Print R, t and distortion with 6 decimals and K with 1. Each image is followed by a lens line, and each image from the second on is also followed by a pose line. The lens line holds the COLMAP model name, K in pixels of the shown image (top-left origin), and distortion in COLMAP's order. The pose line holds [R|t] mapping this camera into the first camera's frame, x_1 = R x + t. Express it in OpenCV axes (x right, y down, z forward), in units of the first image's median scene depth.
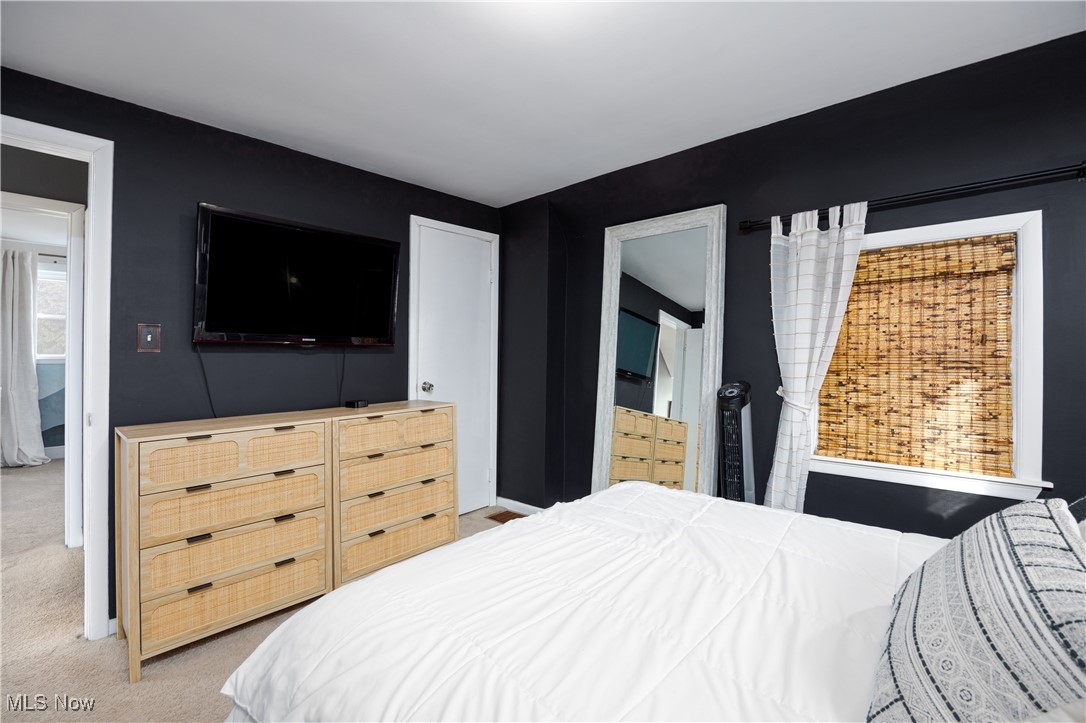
lens RADIAL K [[468.3, 0, 540.9], [0, 468.3, 355.7], [0, 0, 1]] dist [-0.020963, 0.001354]
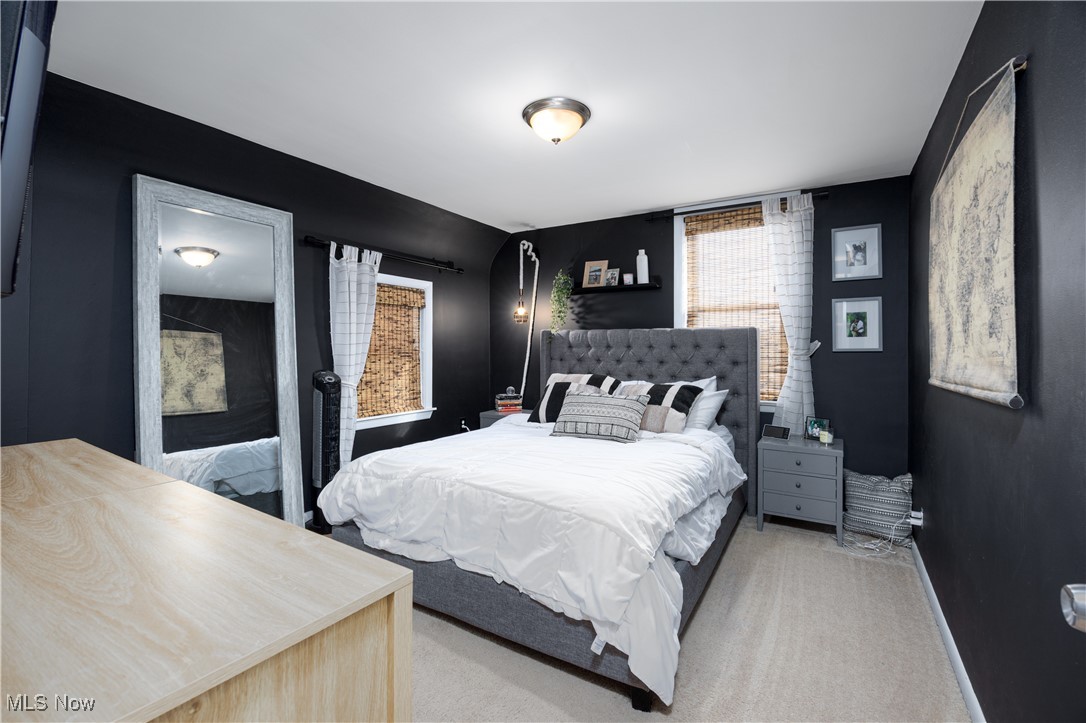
lens RADIAL K [[468.3, 0, 541.0], [0, 468.3, 358.9], [0, 0, 1]] dist [-0.020963, 0.001354]
pose [[-0.155807, -0.016345, 0.987652, -0.990423], [-0.001942, 0.999866, 0.016241, 0.005493], [-0.987786, 0.000613, -0.155818, 0.712067]]
